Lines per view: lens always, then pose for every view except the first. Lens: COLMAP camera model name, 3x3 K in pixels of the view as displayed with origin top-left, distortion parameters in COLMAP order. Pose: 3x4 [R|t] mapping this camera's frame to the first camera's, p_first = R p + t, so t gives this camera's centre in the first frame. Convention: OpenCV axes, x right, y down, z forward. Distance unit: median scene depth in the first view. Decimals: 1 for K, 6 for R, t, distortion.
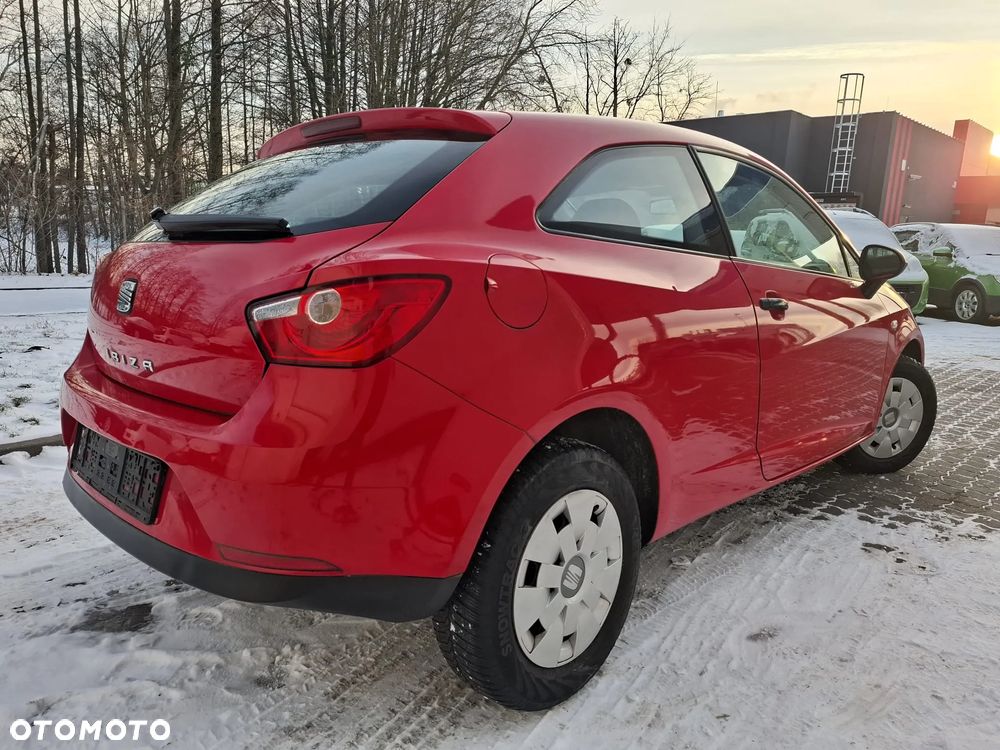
lens RADIAL K [[703.2, 0, 498.8], [0, 703.2, 372.7], [0, 0, 1]] dist [0.027503, -0.026598]
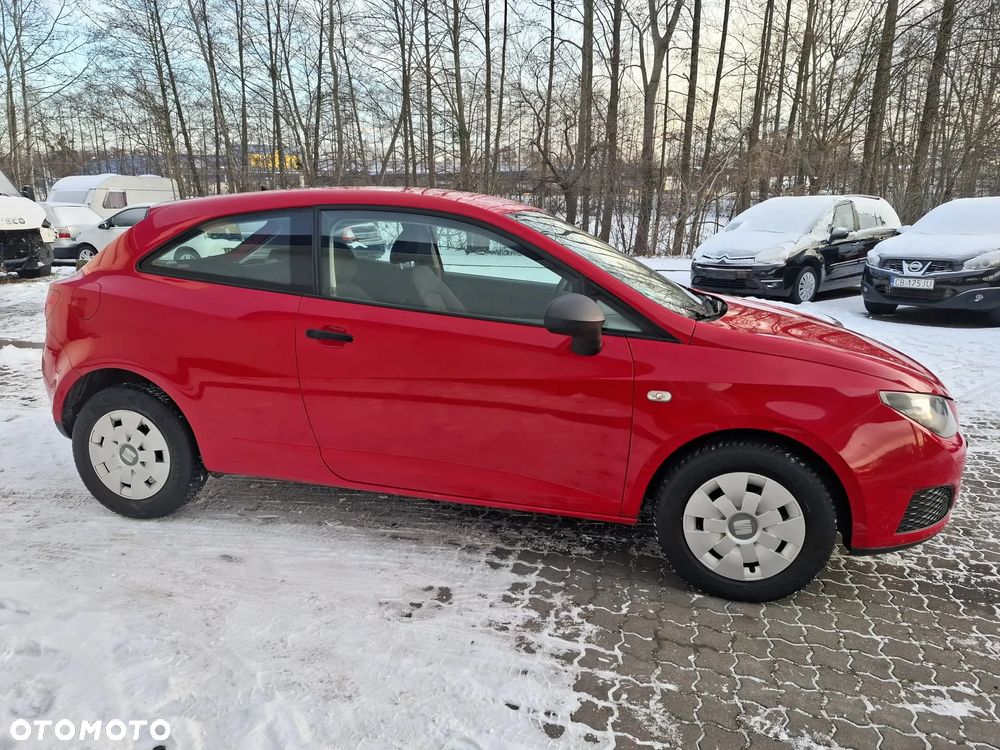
lens RADIAL K [[692.7, 0, 501.0], [0, 692.7, 370.0], [0, 0, 1]] dist [0.072855, -0.069571]
pose [[0.500981, 0.179653, -0.846607, 1.236493], [-0.153719, 0.981135, 0.117237, -0.176667], [0.851697, 0.071406, 0.519146, 0.487257]]
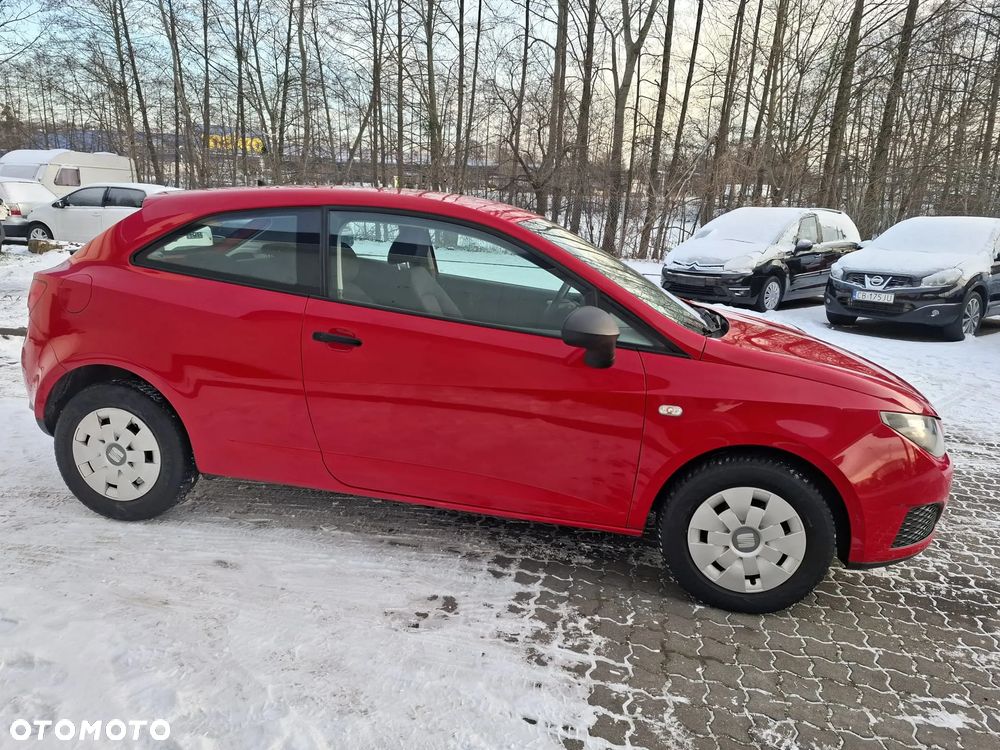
lens RADIAL K [[693.4, 0, 507.0], [0, 693.4, 367.0], [0, 0, 1]] dist [0.069744, -0.063729]
pose [[0.551481, 0.197545, -0.810460, 1.196066], [-0.190127, 0.975750, 0.108461, -0.183275], [0.812232, 0.094276, 0.575666, 0.428508]]
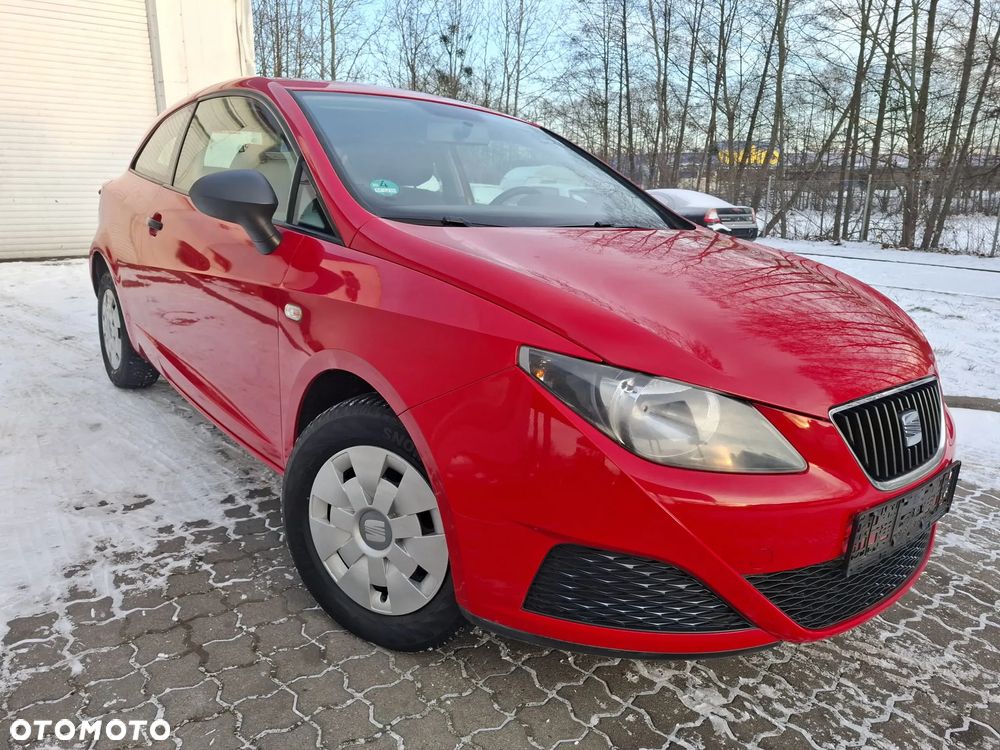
lens RADIAL K [[703.2, 0, 498.8], [0, 703.2, 372.7], [0, 0, 1]] dist [0.027503, -0.026598]
pose [[-0.122759, 0.215833, -0.968683, 1.201456], [-0.219895, 0.945889, 0.238621, -0.209355], [0.967769, 0.242302, -0.068656, 1.337474]]
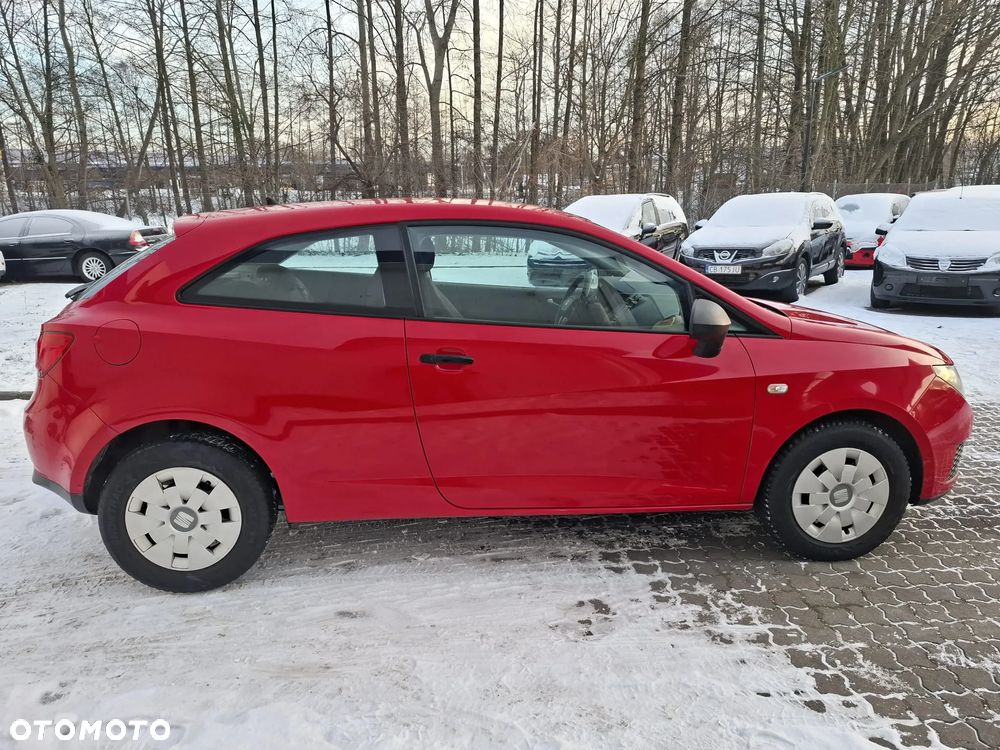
lens RADIAL K [[692.9, 0, 500.0], [0, 692.9, 375.0], [0, 0, 1]] dist [0.069617, -0.065387]
pose [[0.758306, 0.129709, -0.638864, 0.929935], [-0.094861, 0.991530, 0.088715, -0.140689], [0.644960, -0.006670, 0.764187, 0.139978]]
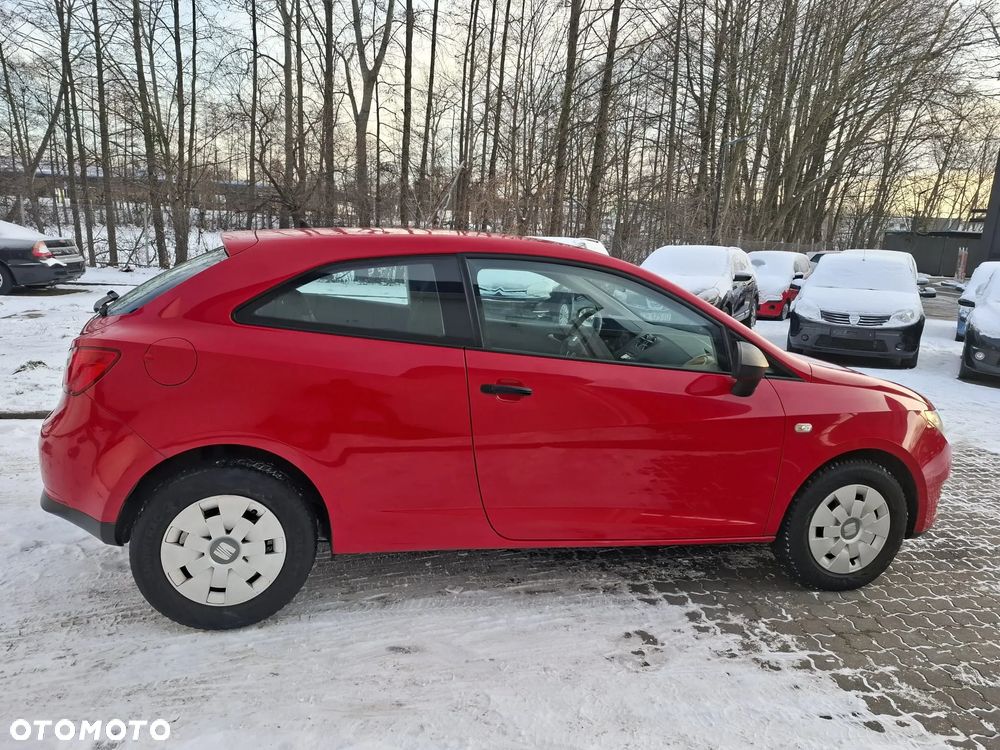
lens RADIAL K [[694.8, 0, 503.0], [0, 694.8, 375.2], [0, 0, 1]] dist [0.061957, -0.055504]
pose [[0.839266, 0.126751, -0.528741, 0.775971], [-0.135182, 0.990556, 0.022884, -0.114366], [0.526648, 0.052271, 0.848475, 0.007645]]
